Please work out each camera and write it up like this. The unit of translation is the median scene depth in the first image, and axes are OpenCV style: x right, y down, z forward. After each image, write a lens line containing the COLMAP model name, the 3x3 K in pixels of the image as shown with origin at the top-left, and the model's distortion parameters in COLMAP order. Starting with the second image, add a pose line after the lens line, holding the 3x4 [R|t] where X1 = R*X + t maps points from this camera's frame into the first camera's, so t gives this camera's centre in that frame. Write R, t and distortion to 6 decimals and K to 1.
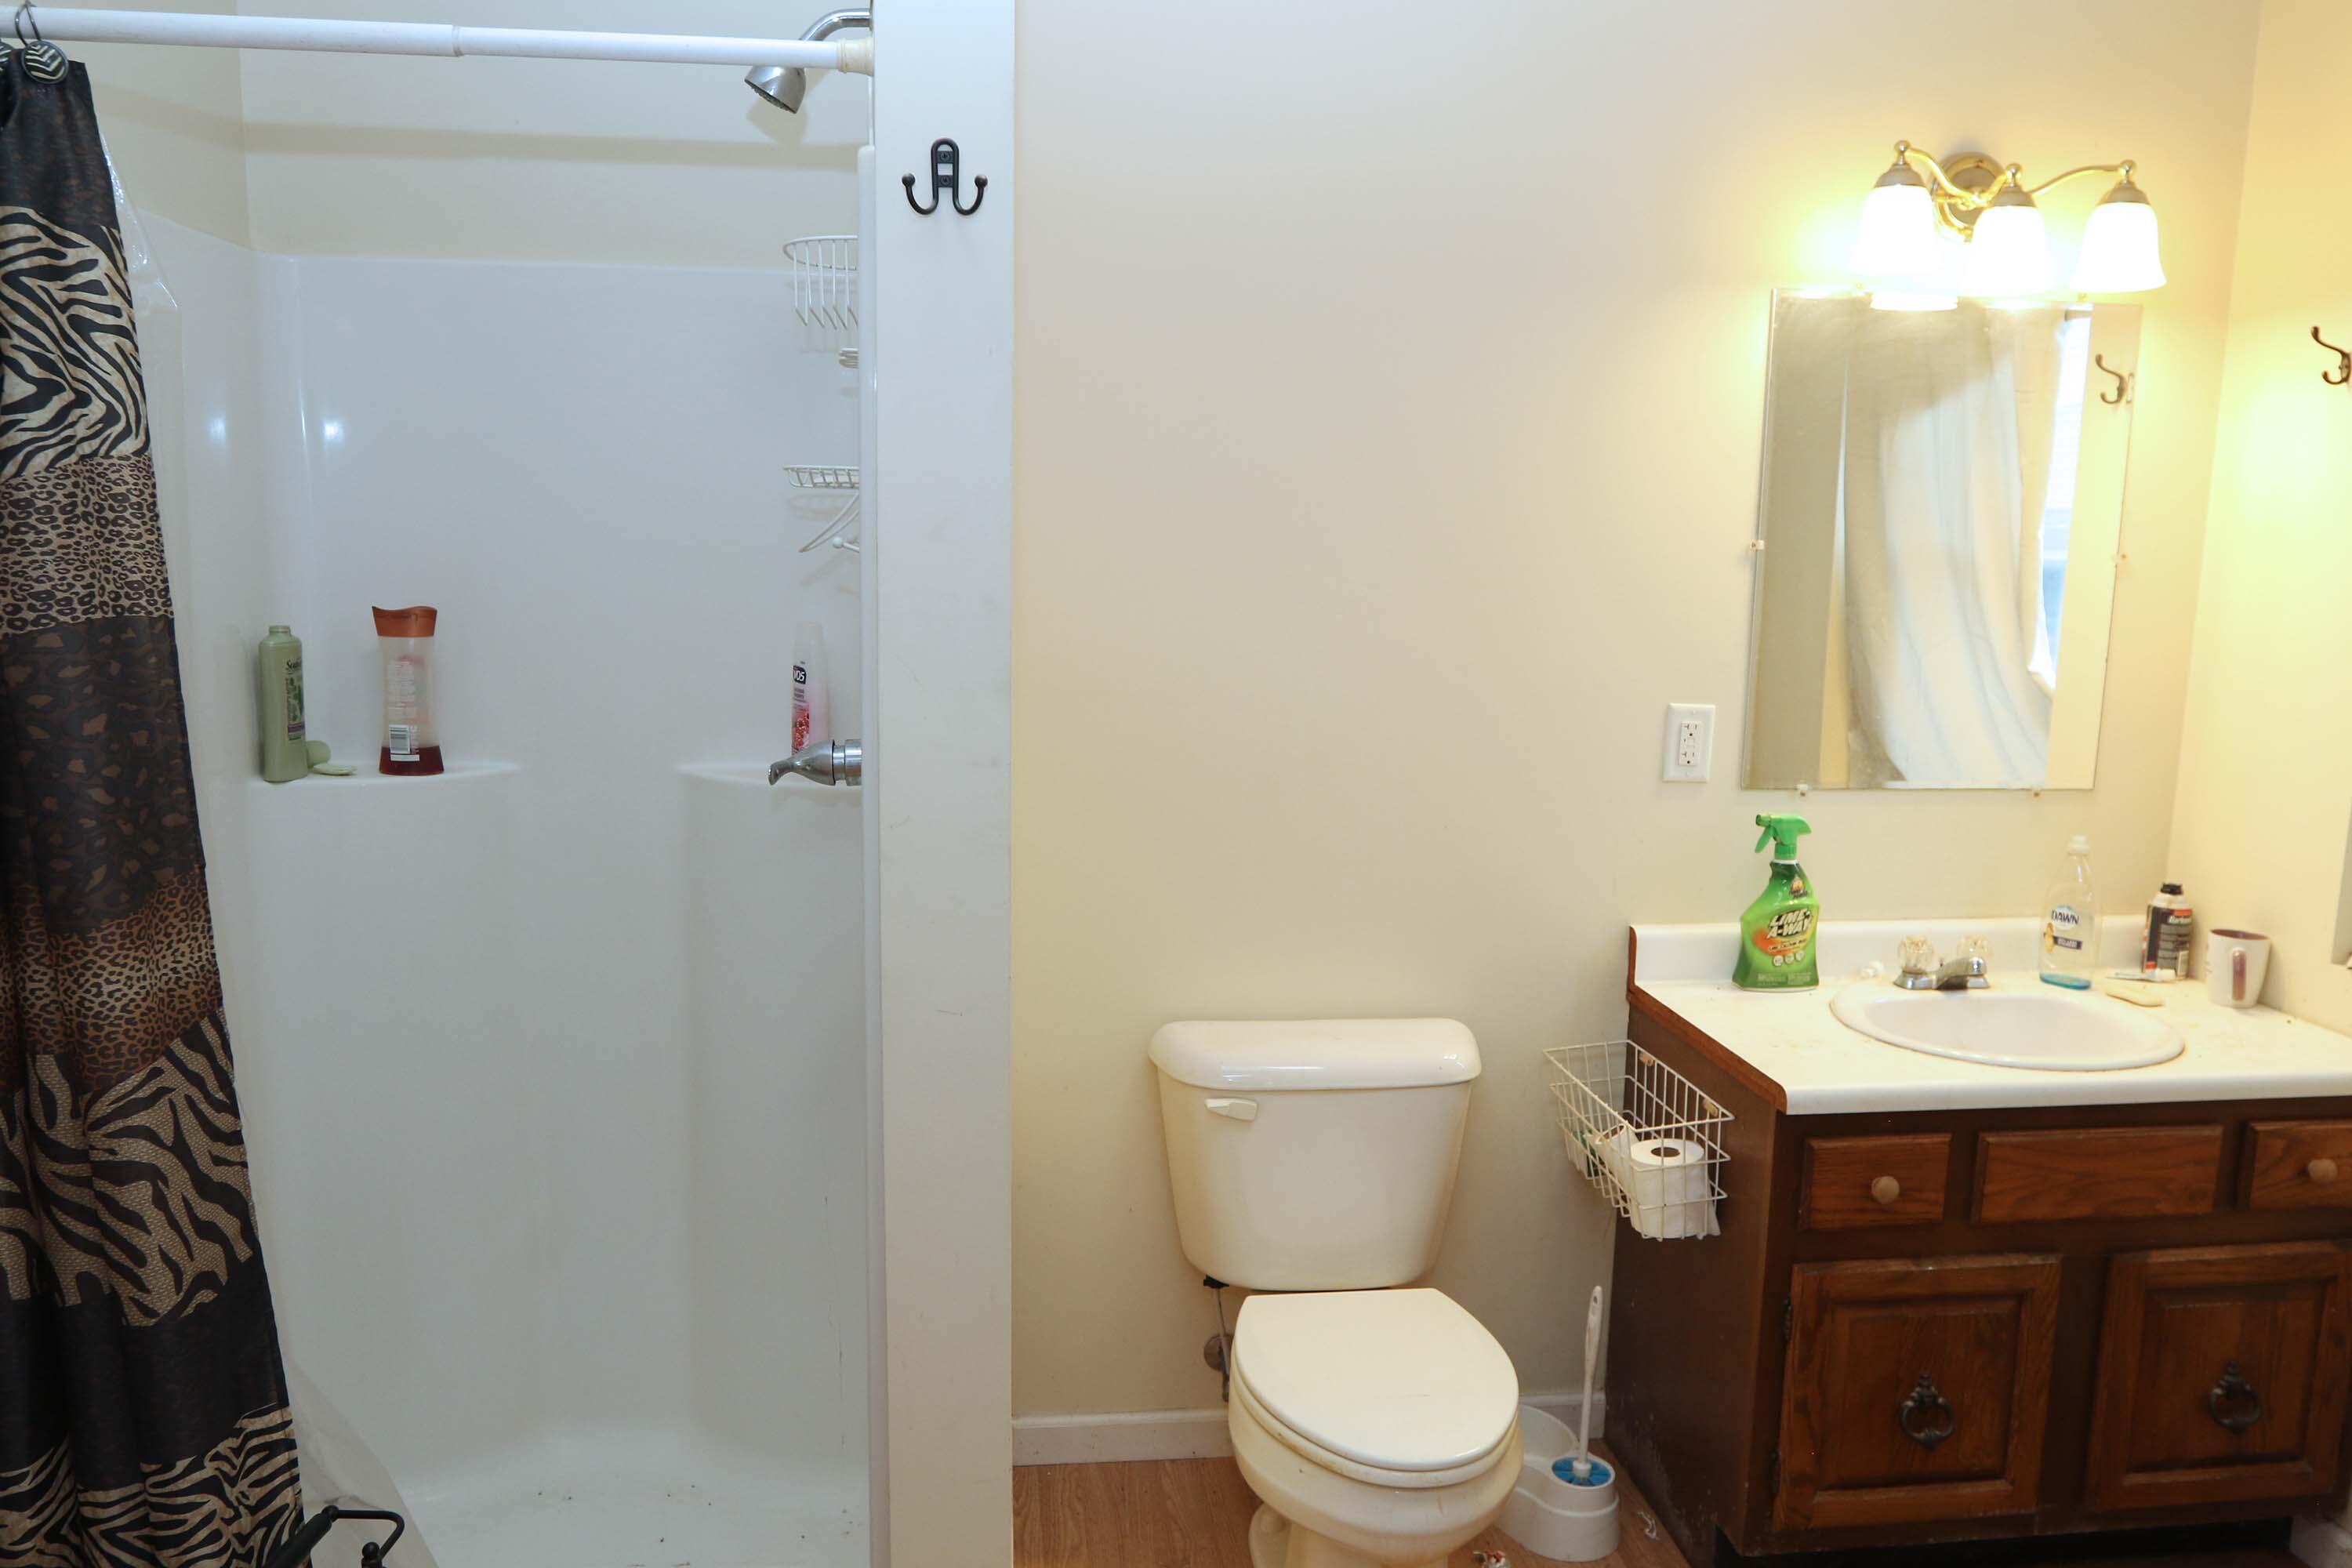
lens RADIAL K [[1751.1, 0, 1182.6], [0, 1751.1, 801.5], [0, 0, 1]] dist [-0.076662, 0.053933]
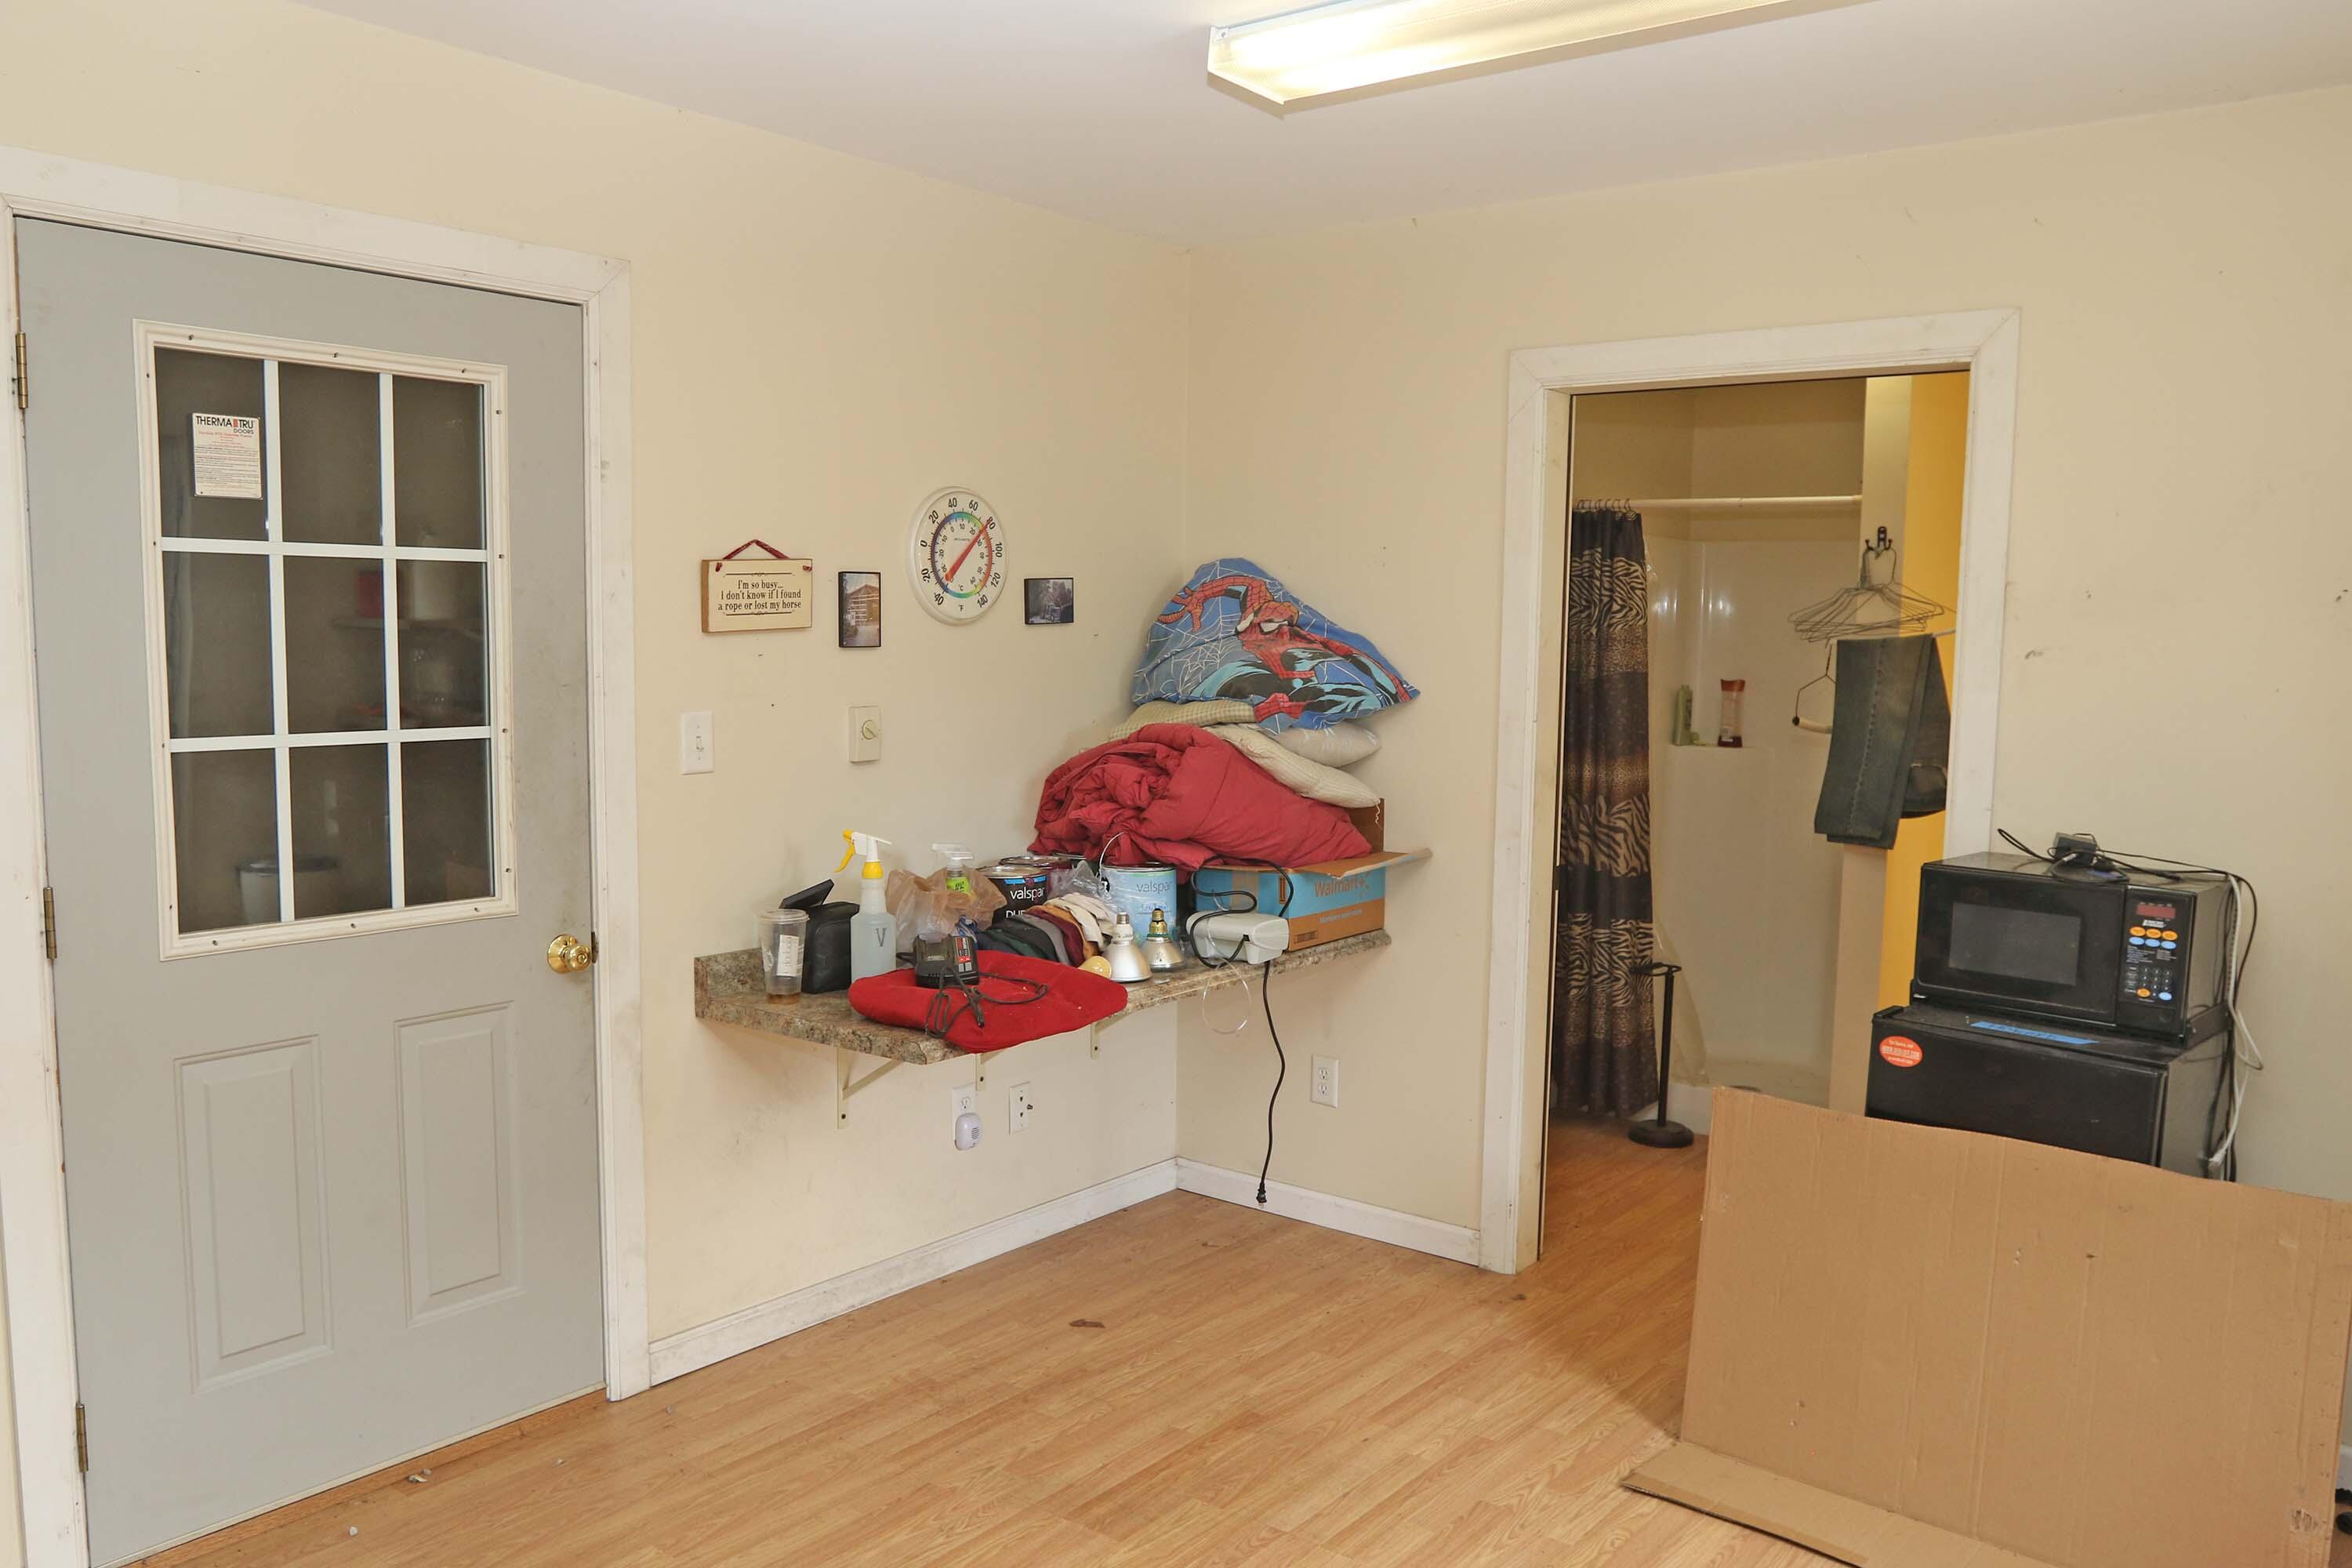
lens RADIAL K [[1751.1, 0, 1182.6], [0, 1751.1, 801.5], [0, 0, 1]] dist [-0.076662, 0.053933]
pose [[0.701240, 0.065152, -0.709942, 1.231216], [-0.117774, 0.992720, -0.025227, 0.343004], [0.703130, 0.101303, 0.703809, -2.051552]]
